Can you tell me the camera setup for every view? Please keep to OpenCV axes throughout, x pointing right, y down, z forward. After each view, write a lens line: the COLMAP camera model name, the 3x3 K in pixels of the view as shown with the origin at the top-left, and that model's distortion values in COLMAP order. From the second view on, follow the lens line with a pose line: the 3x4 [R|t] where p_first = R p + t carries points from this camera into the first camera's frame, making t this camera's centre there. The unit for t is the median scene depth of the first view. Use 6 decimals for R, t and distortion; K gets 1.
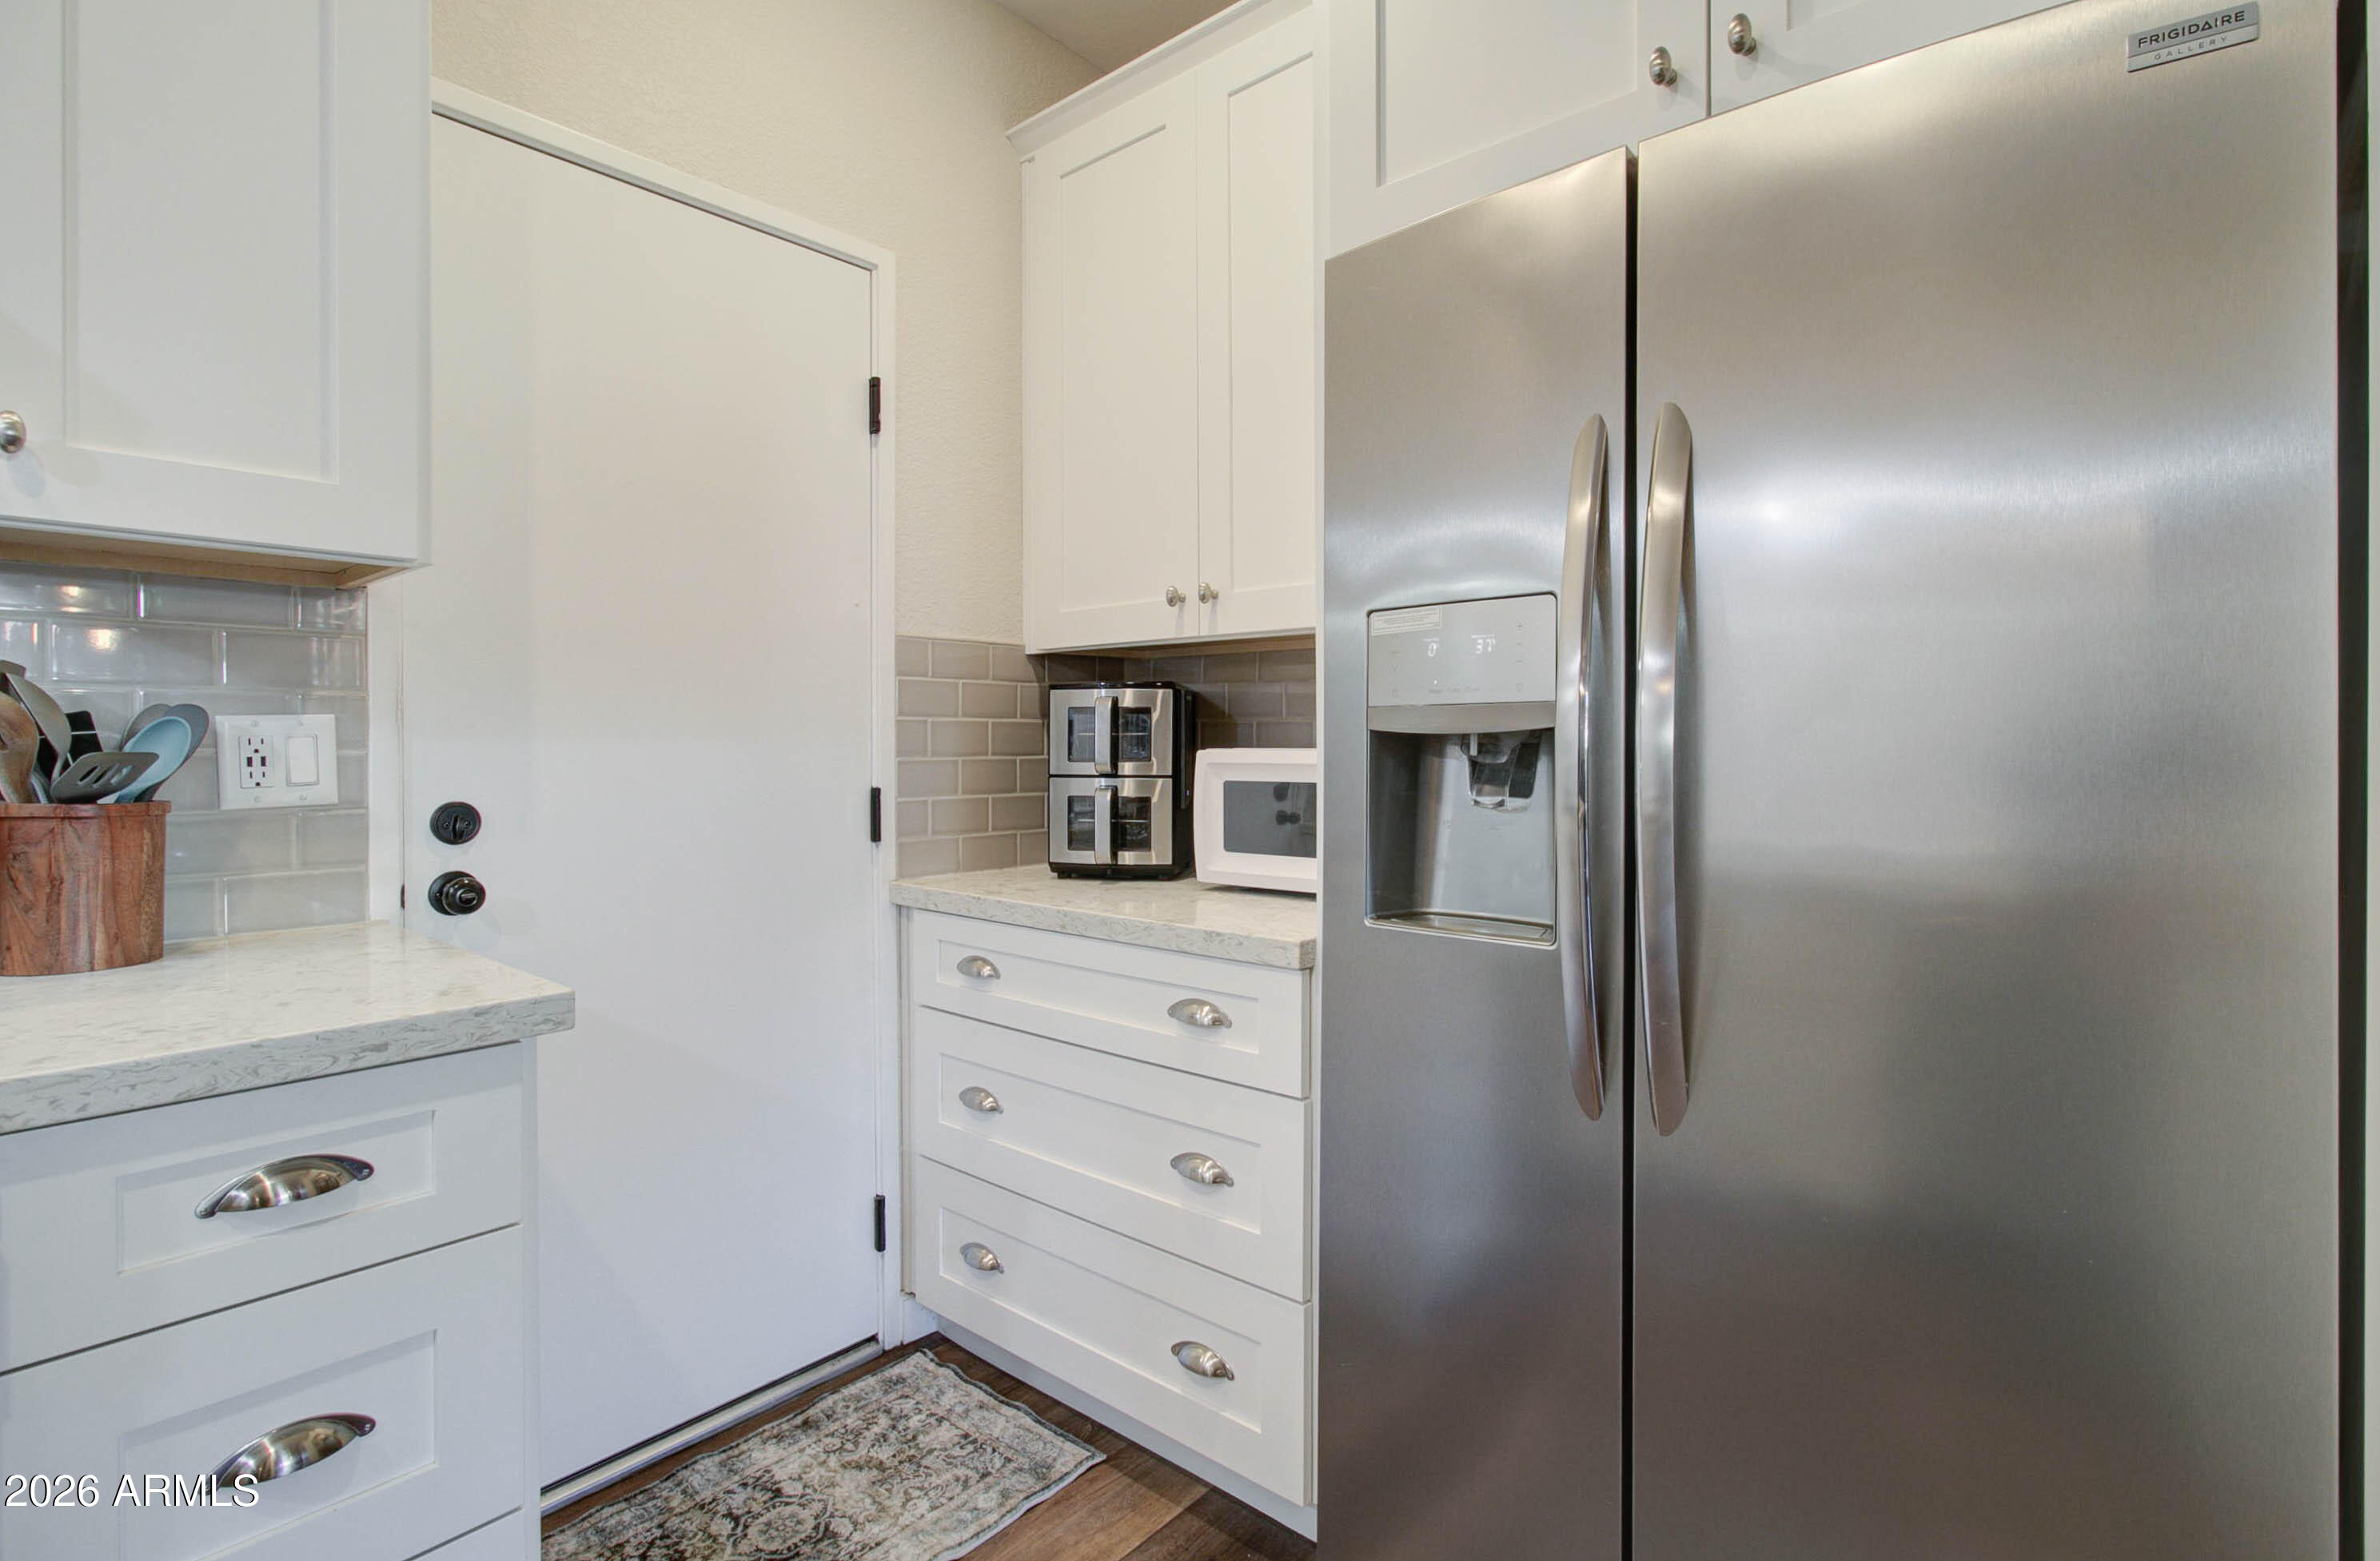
lens RADIAL K [[1153.2, 0, 1222.3], [0, 1153.2, 750.7], [0, 0, 1]] dist [-0.001465, -0.000163]
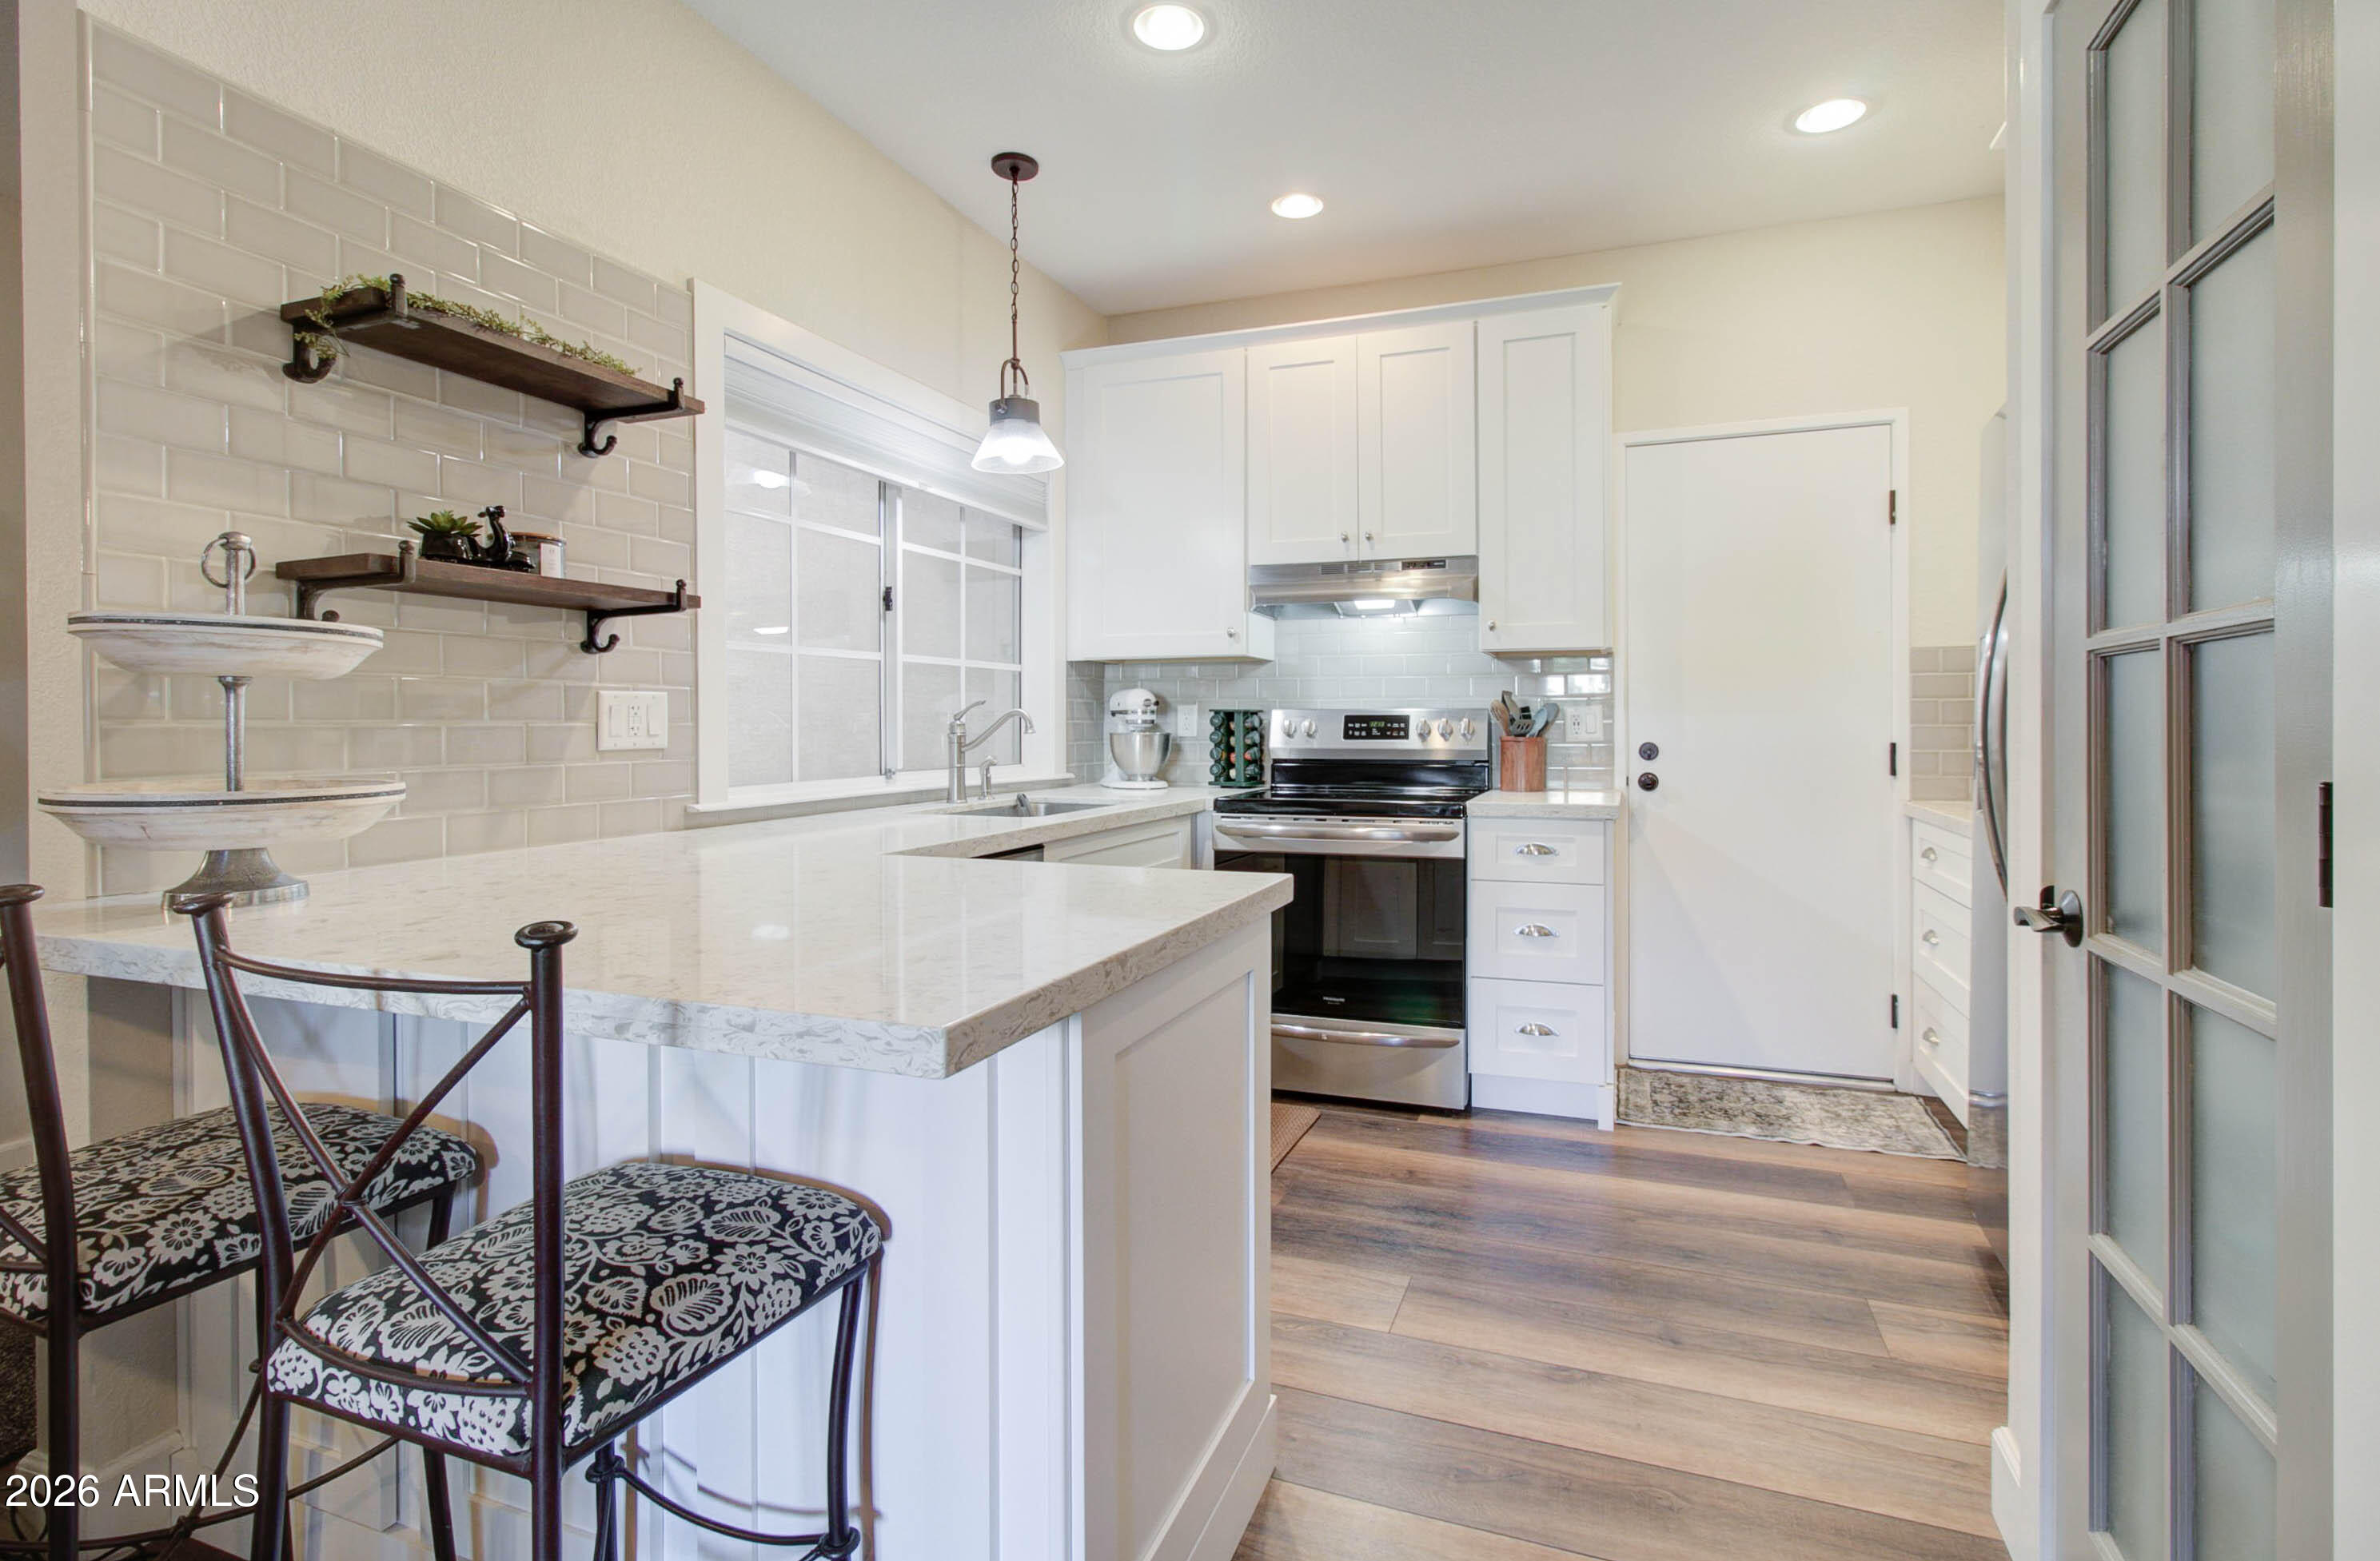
lens RADIAL K [[1136.2, 0, 1193.2], [0, 1136.2, 730.1], [0, 0, 1]] dist [-0.002218, -0.000120]
pose [[0.330623, 0.005587, -0.943746, 1.095917], [-0.001831, 0.999984, 0.005278, 0.009313], [0.943761, -0.000017, 0.330628, -0.570041]]
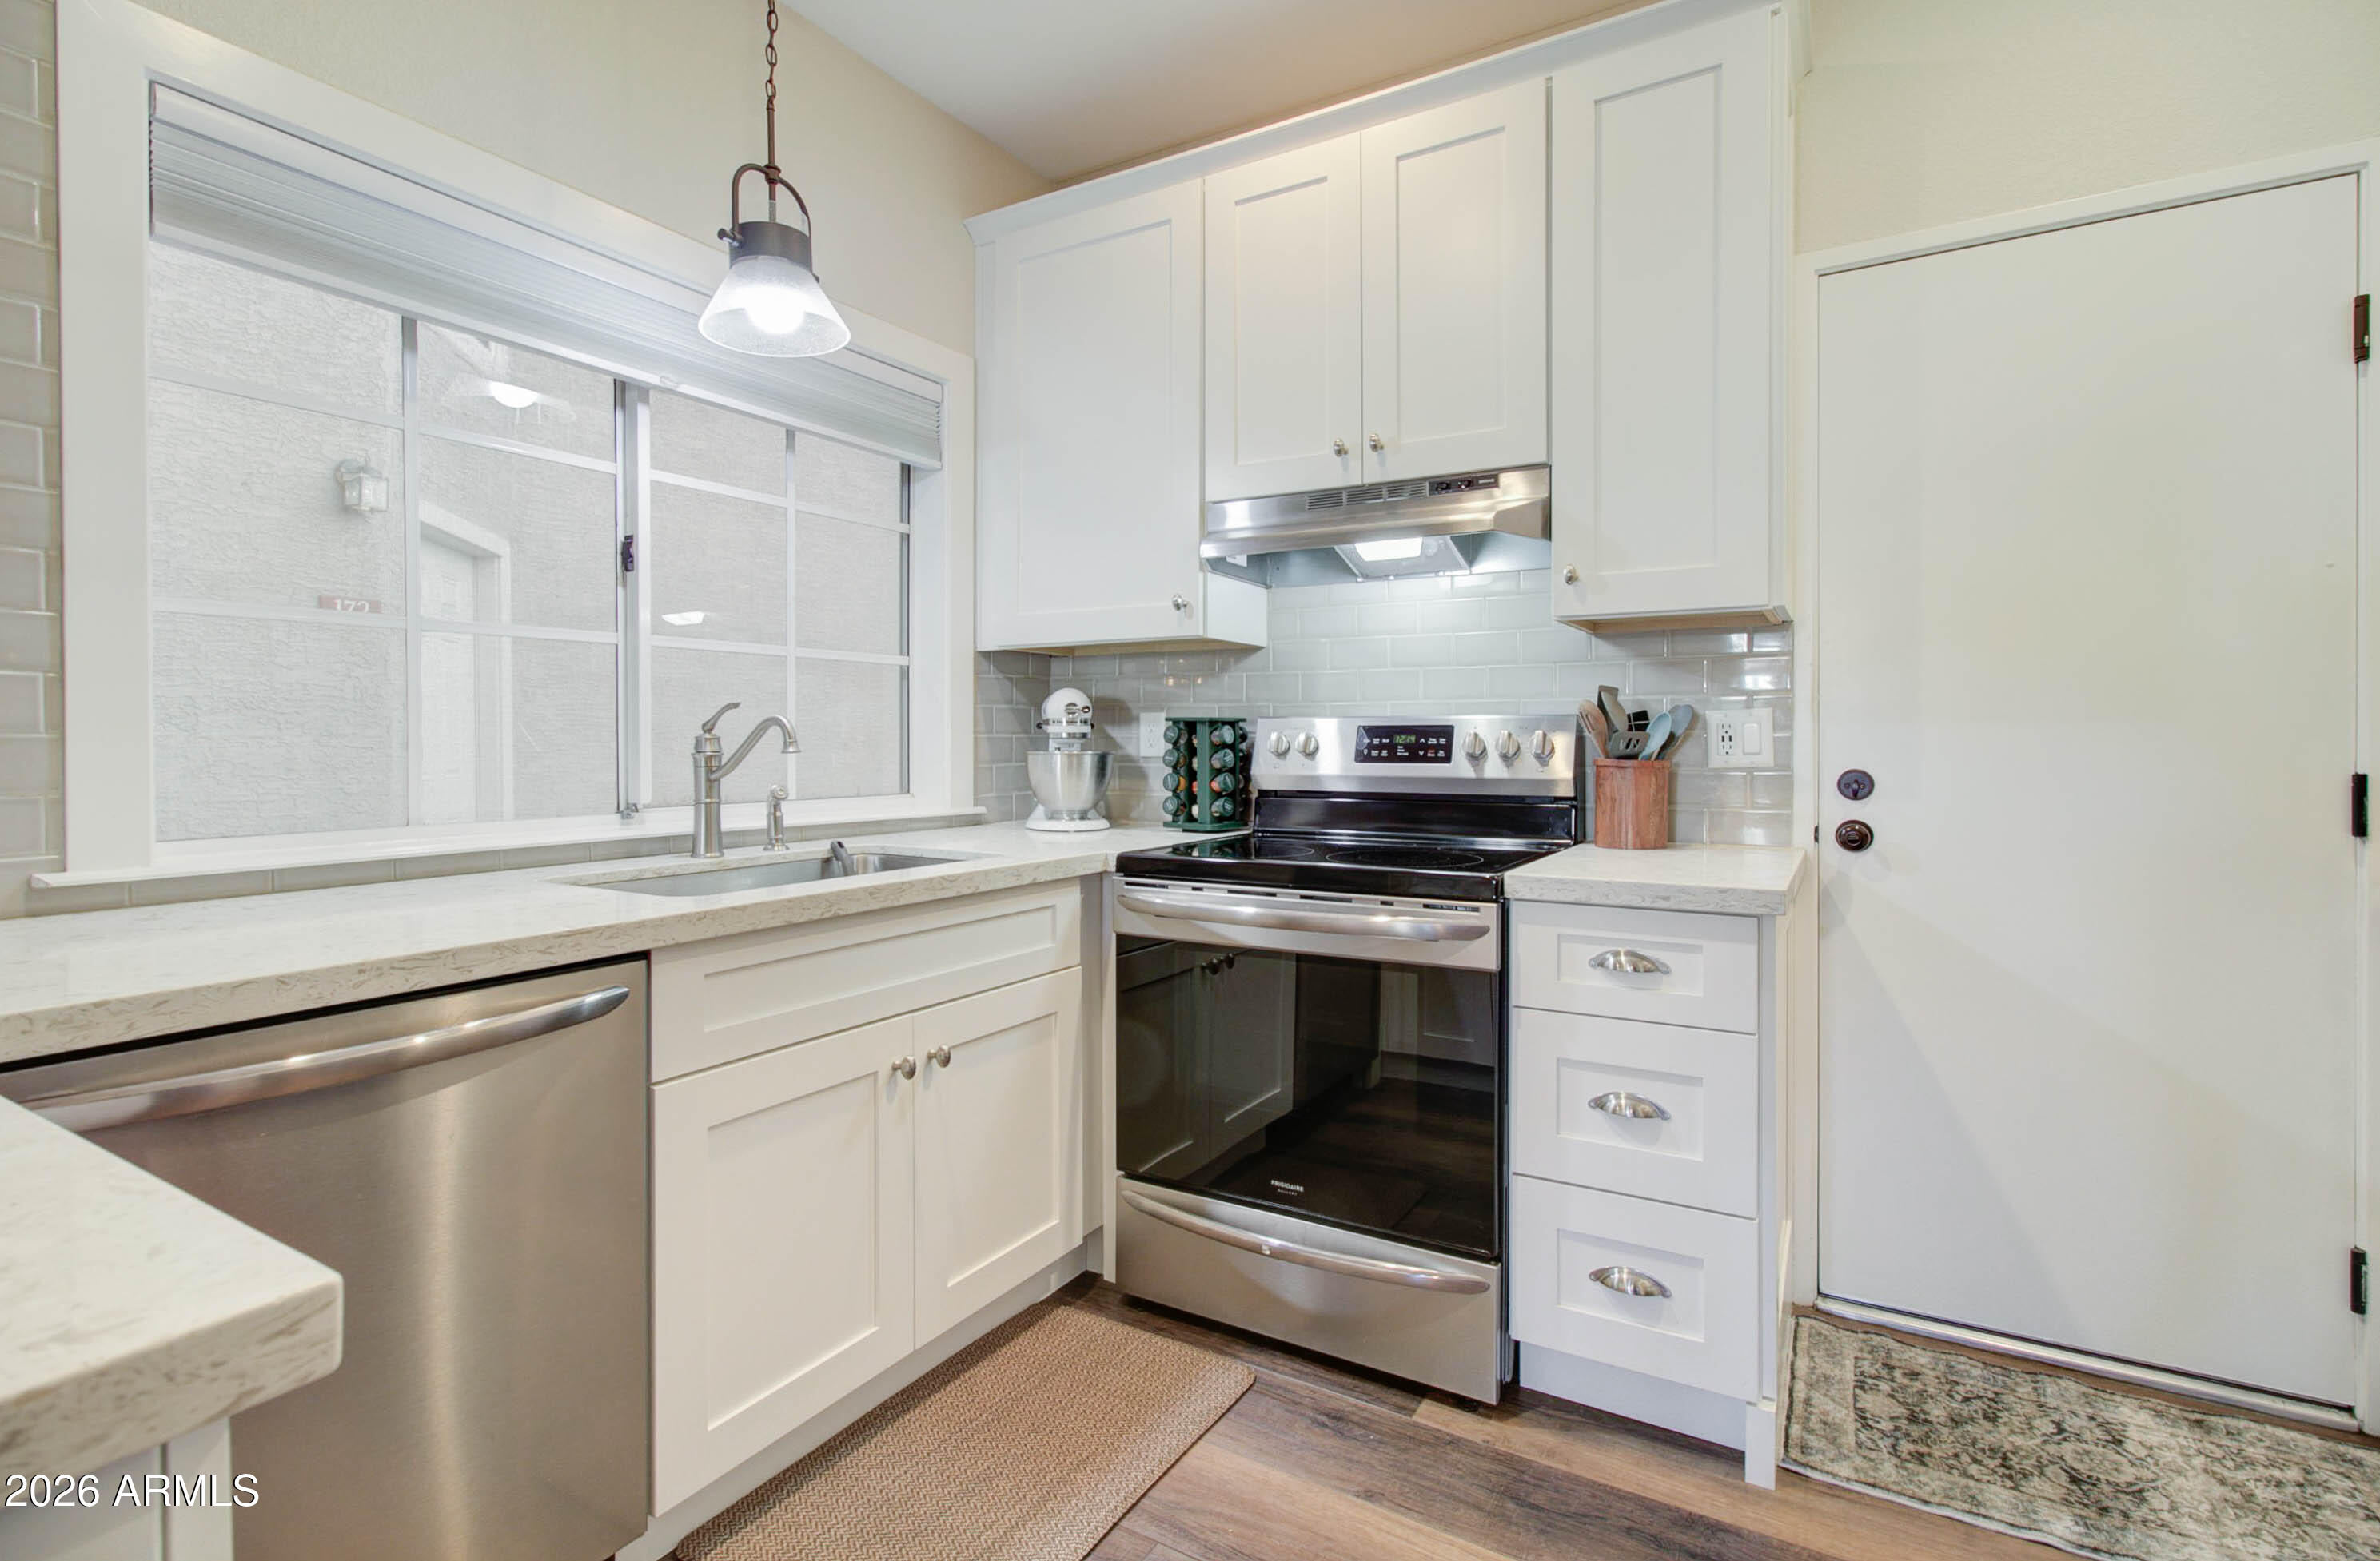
lens RADIAL K [[1102.2, 0, 1187.8], [0, 1102.2, 752.0], [0, 0, 1]] dist [0.002986, -0.001205]
pose [[0.155954, 0.010698, -0.987706, 0.466967], [-0.002862, 0.999942, 0.010378, 0.011701], [0.987760, 0.001209, 0.155975, 0.012042]]
